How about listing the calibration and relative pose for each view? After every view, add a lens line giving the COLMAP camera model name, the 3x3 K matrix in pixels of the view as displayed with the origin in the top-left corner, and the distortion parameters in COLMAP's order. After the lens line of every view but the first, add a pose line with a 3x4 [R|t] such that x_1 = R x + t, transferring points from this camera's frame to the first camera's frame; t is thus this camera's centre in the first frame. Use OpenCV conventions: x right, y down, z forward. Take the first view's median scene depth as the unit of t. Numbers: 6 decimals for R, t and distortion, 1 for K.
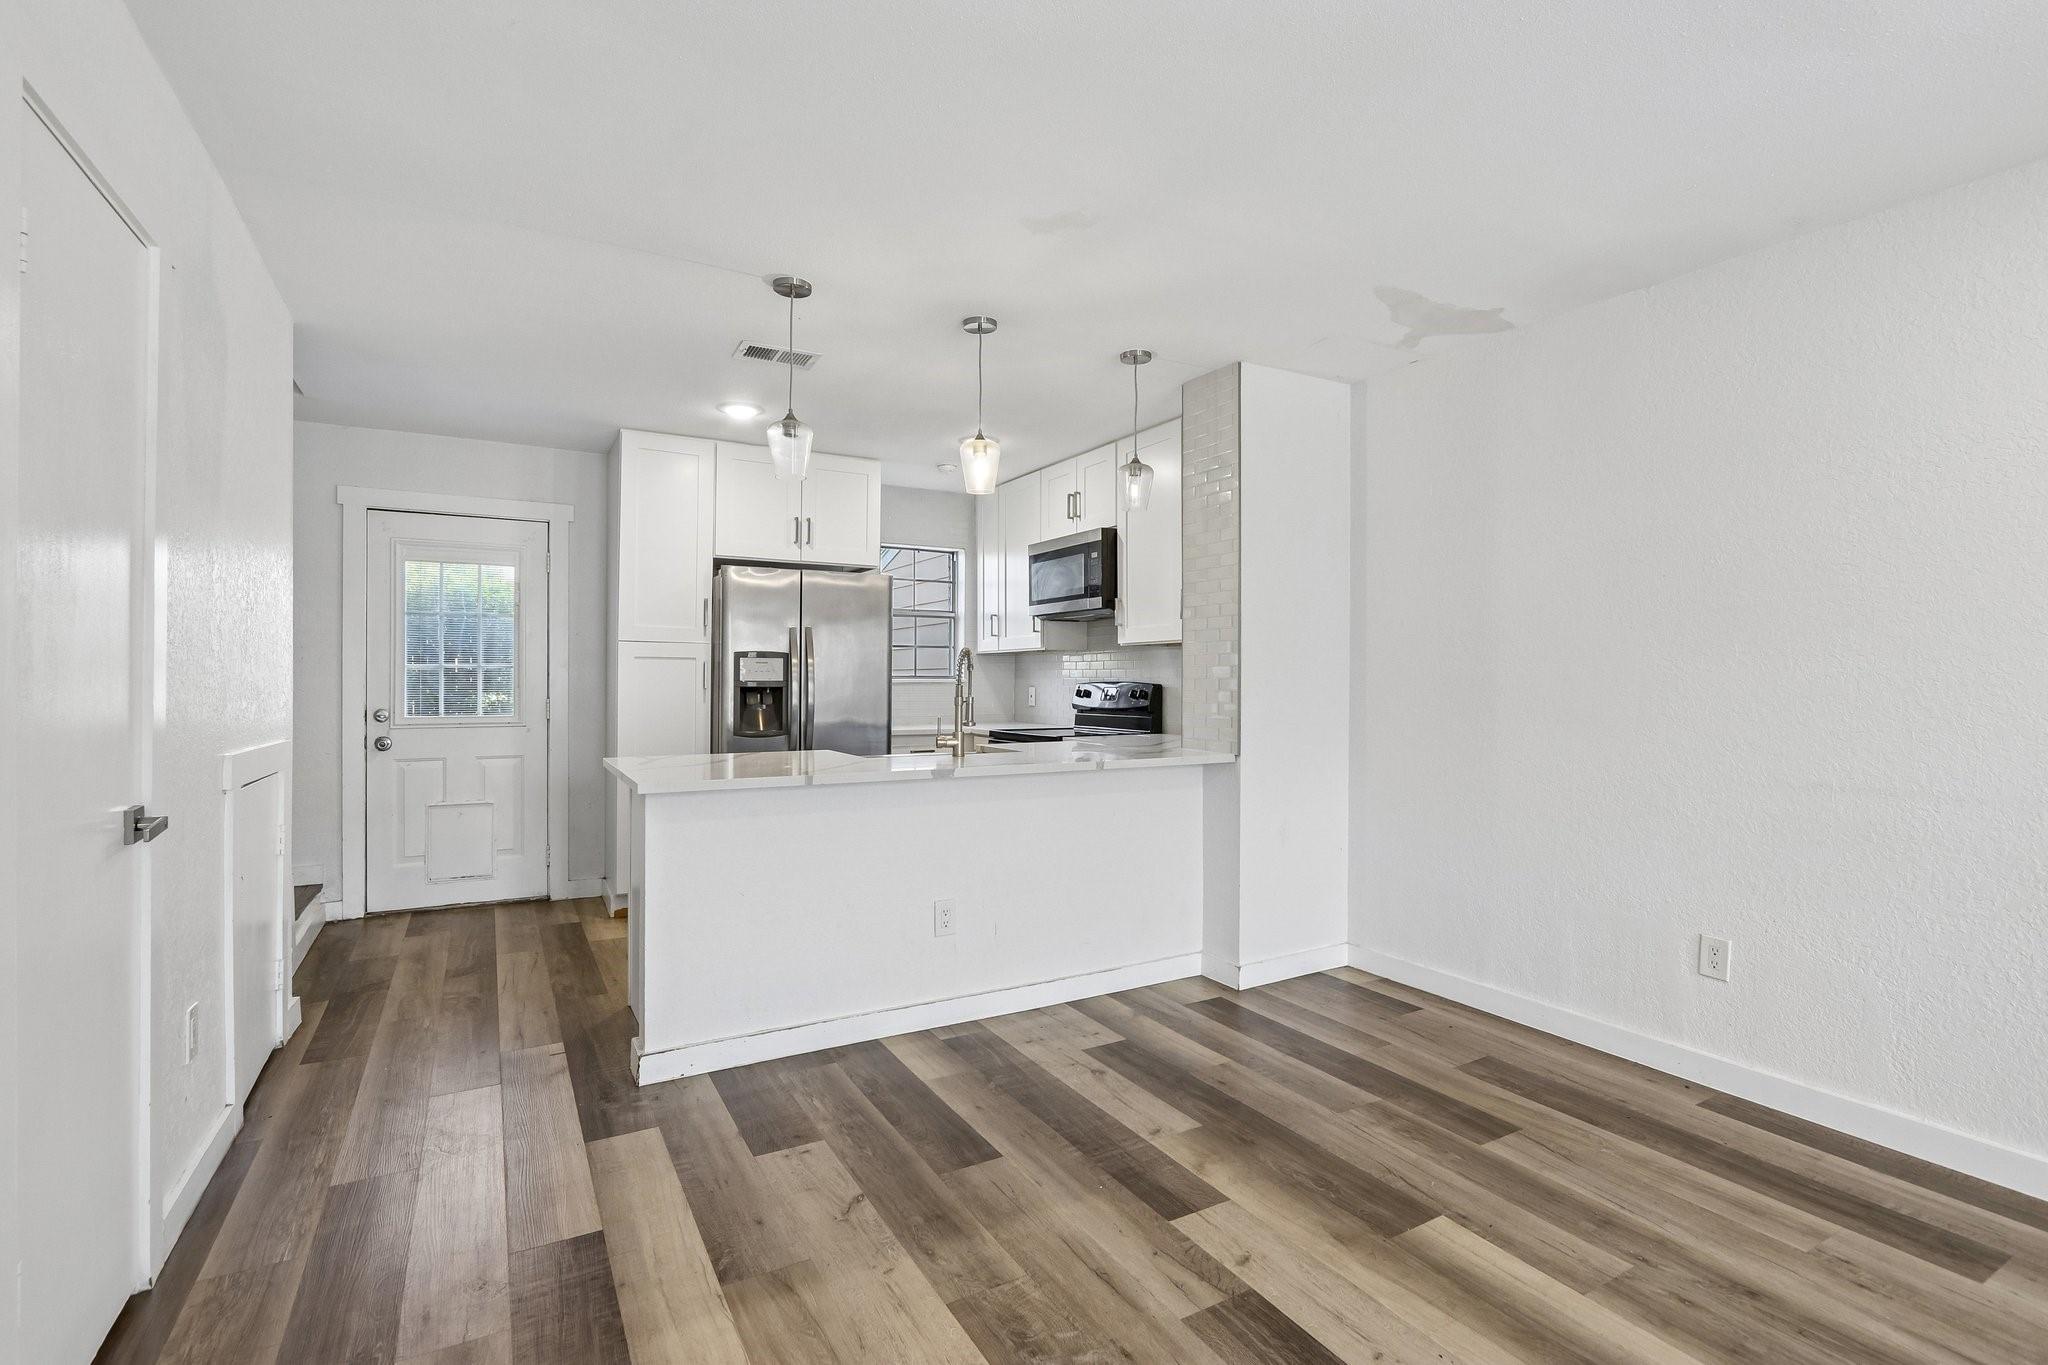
lens RADIAL K [[945.2, 0, 1045.6], [0, 945.2, 681.8], [0, 0, 1]] dist [0.000341, -0.002996]
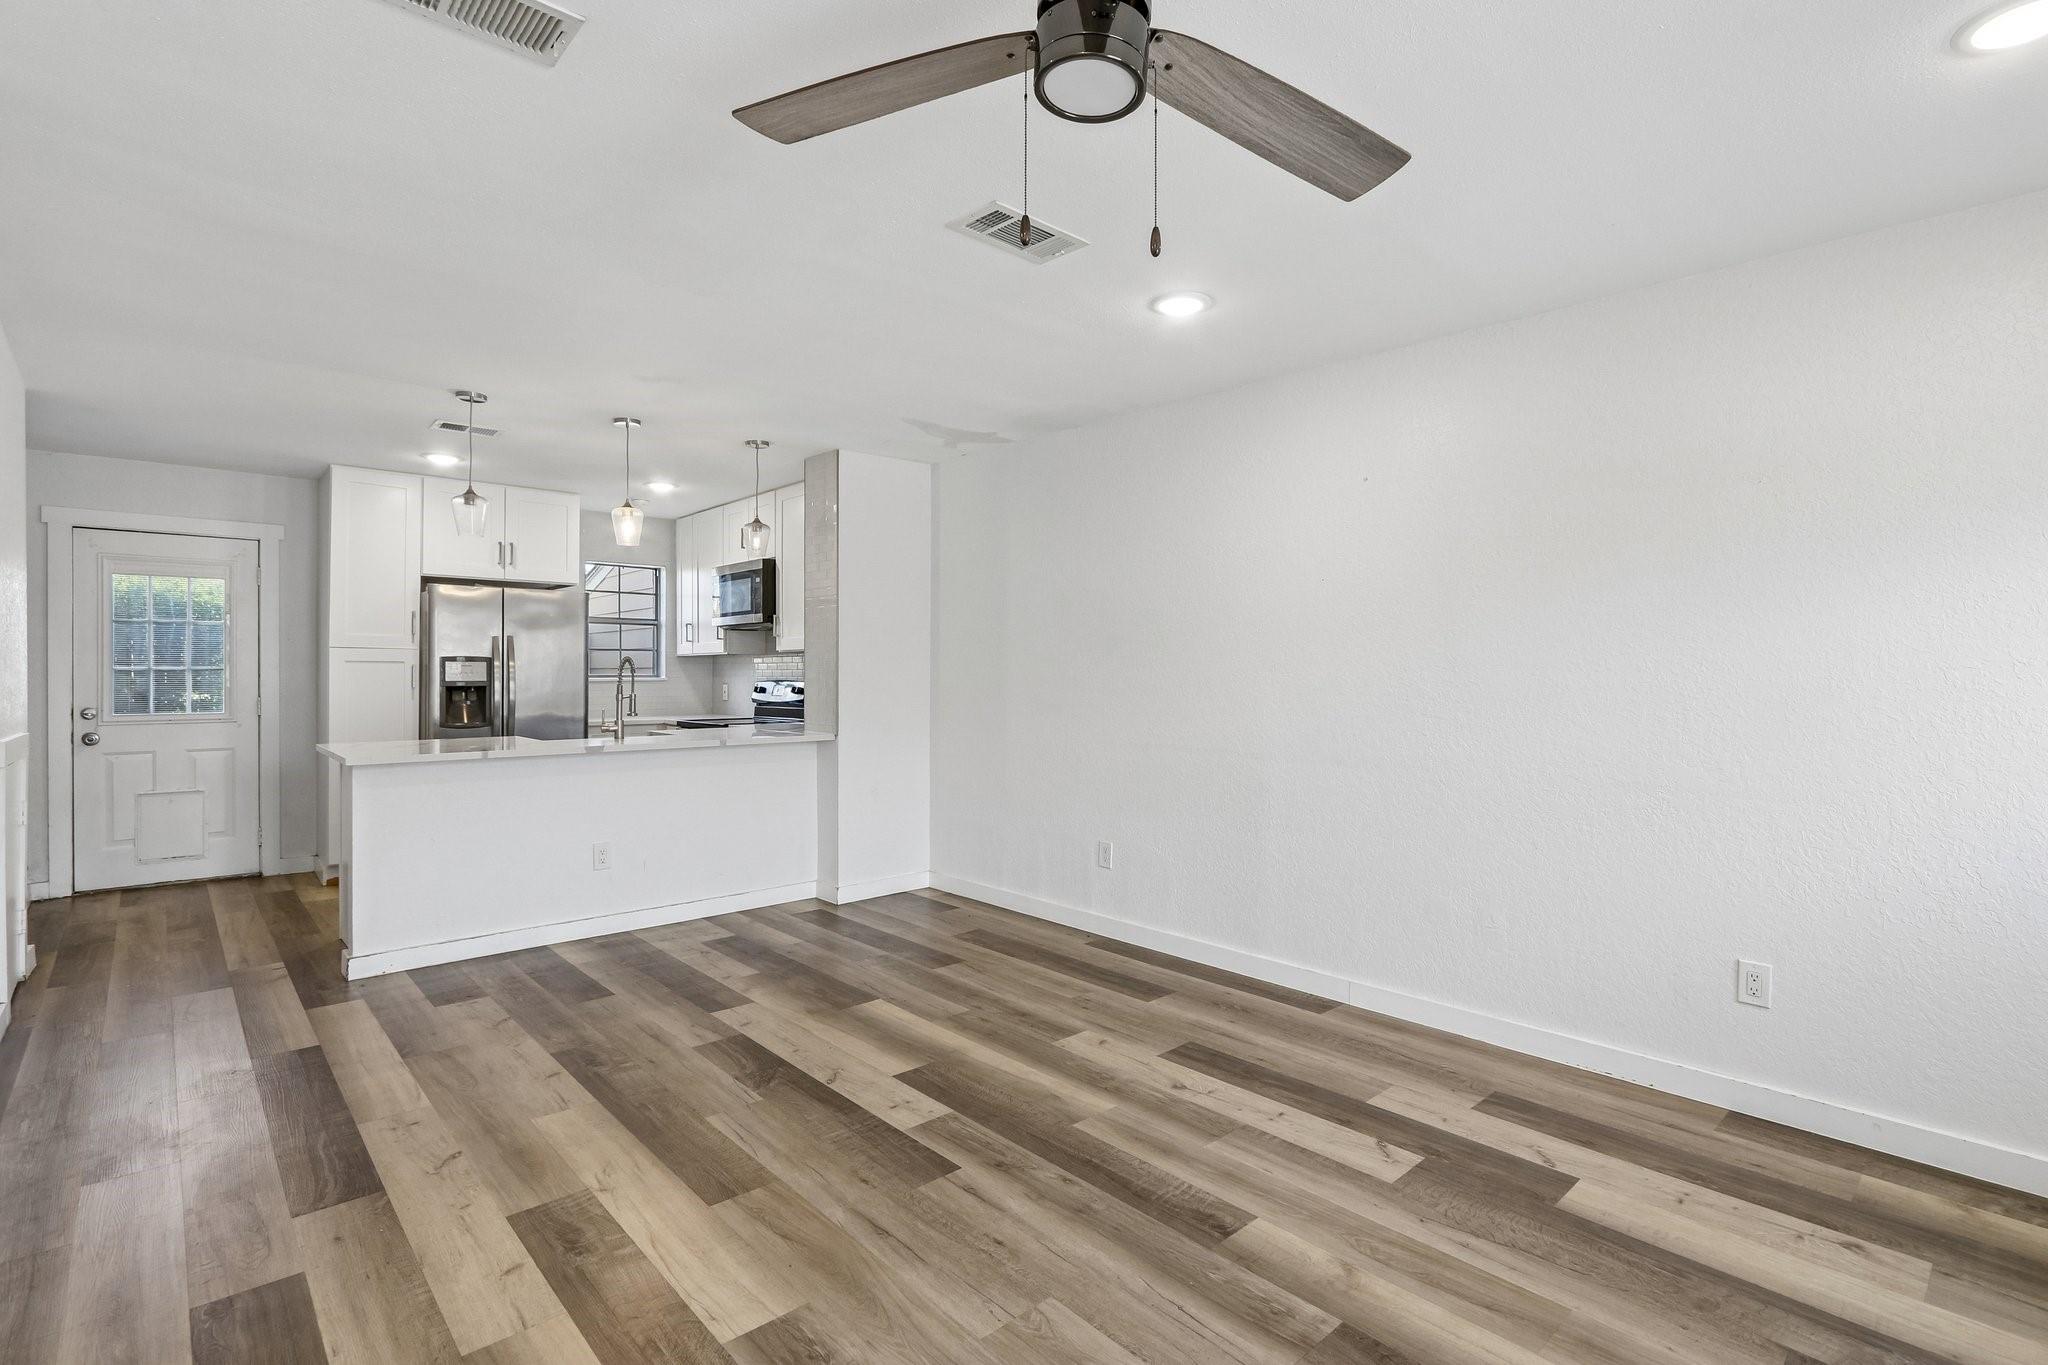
lens RADIAL K [[945.2, 0, 1025.7], [0, 945.2, 681.1], [0, 0, 1]] dist [0.000341, -0.002996]
pose [[0.977975, -0.003042, 0.208701, 0.207893], [0.001941, 0.999983, 0.005479, -0.009176], [-0.208714, -0.004953, 0.977964, -0.458086]]
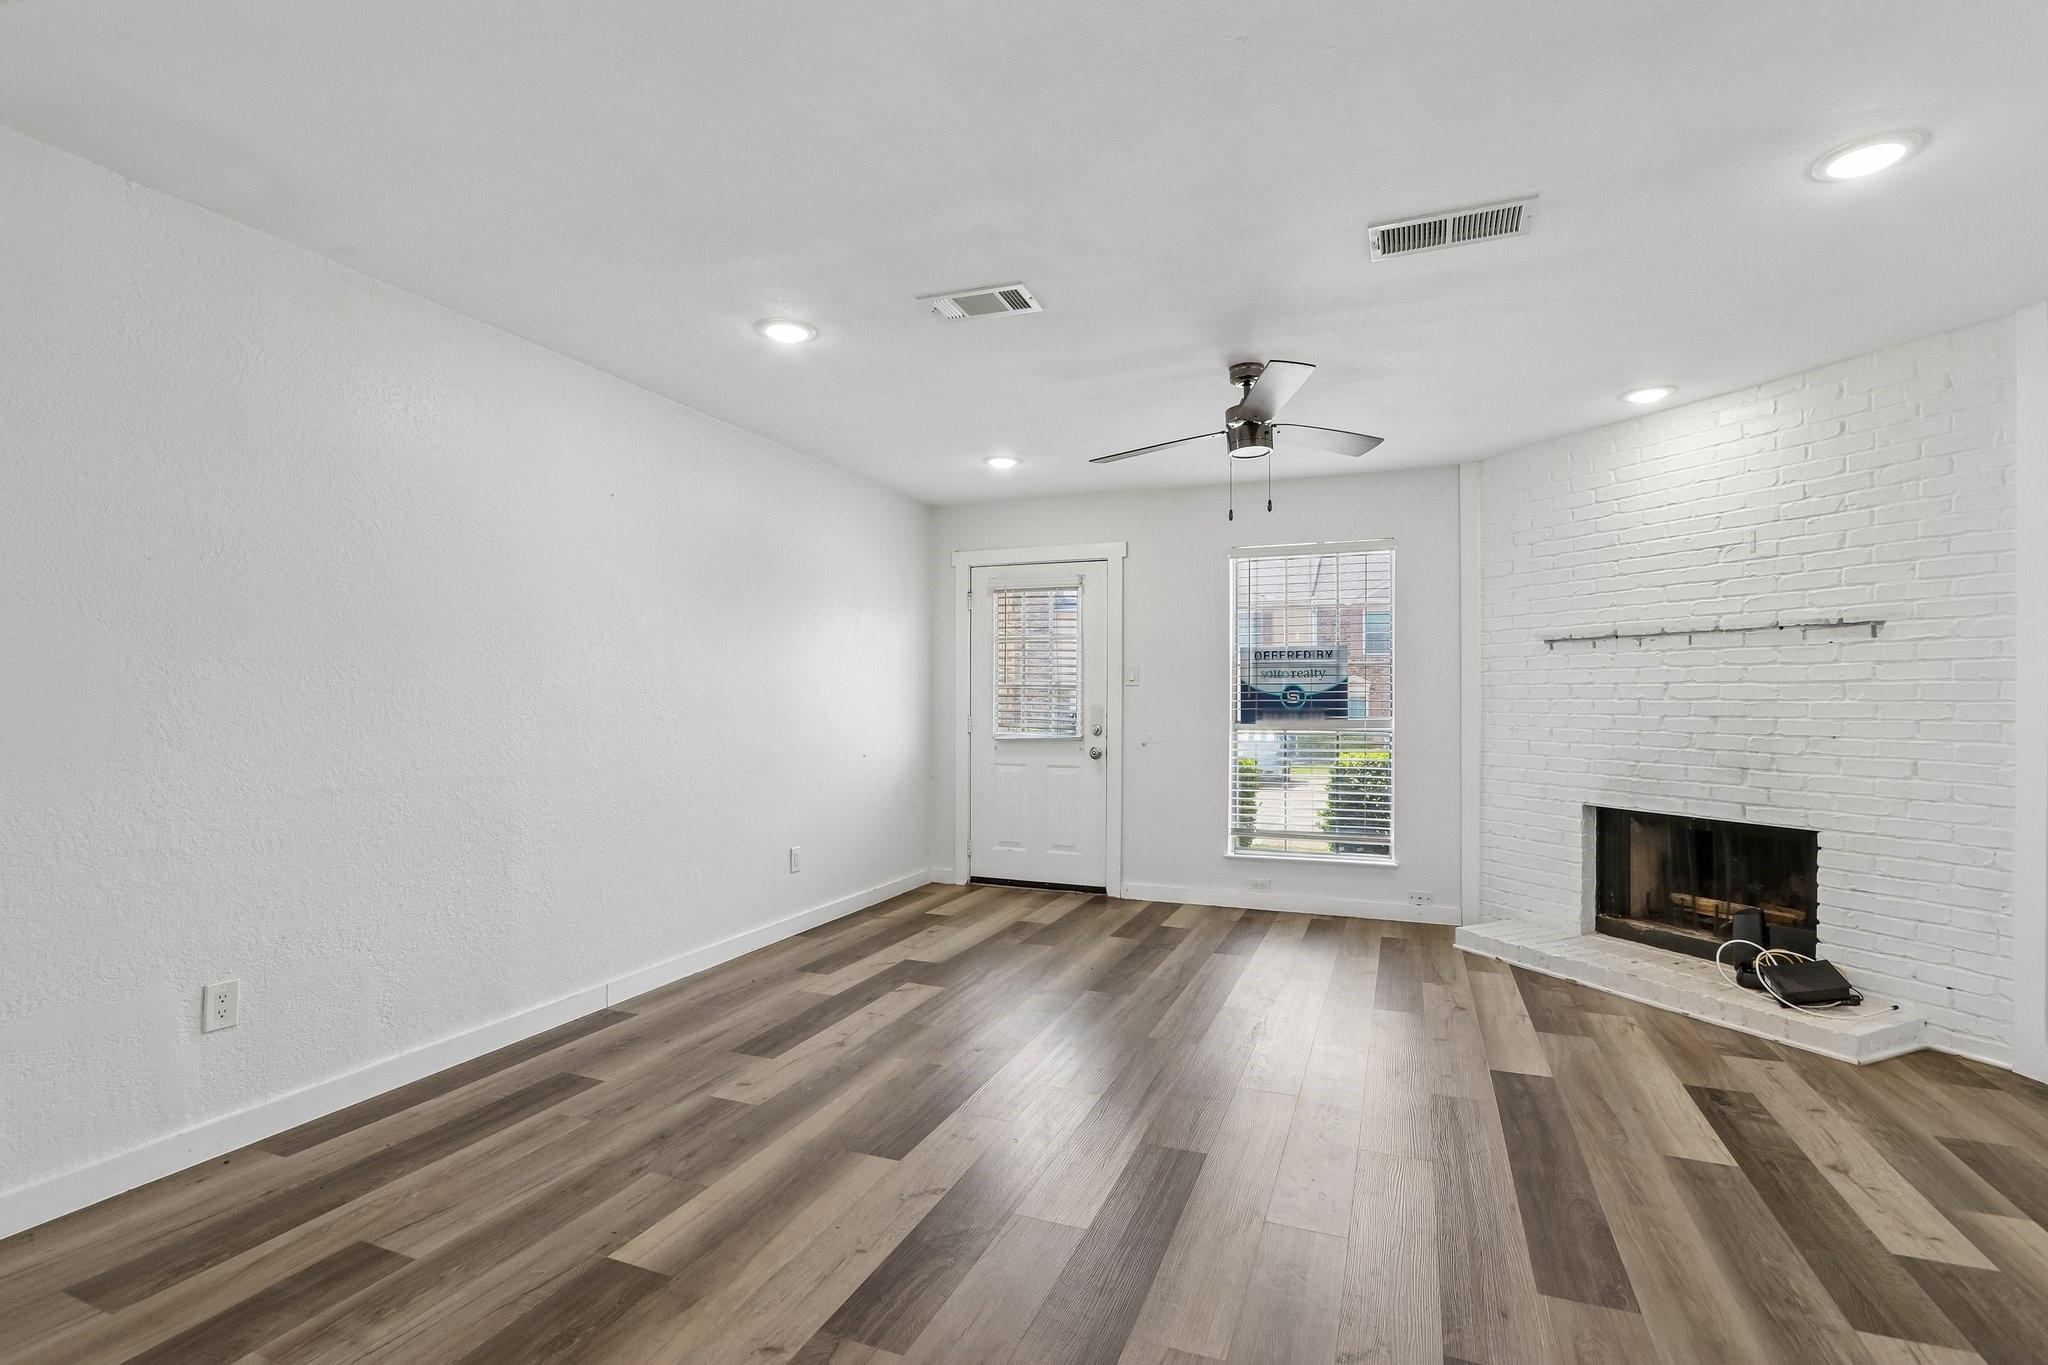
lens RADIAL K [[945.2, 0, 1016.6], [0, 945.2, 690.4], [0, 0, 1]] dist [0.000341, -0.002996]
pose [[-0.600801, 0.000940, 0.799398, -0.375736], [-0.002611, 0.999992, -0.003139, -0.000420], [-0.799394, -0.003973, -0.600794, 0.800916]]
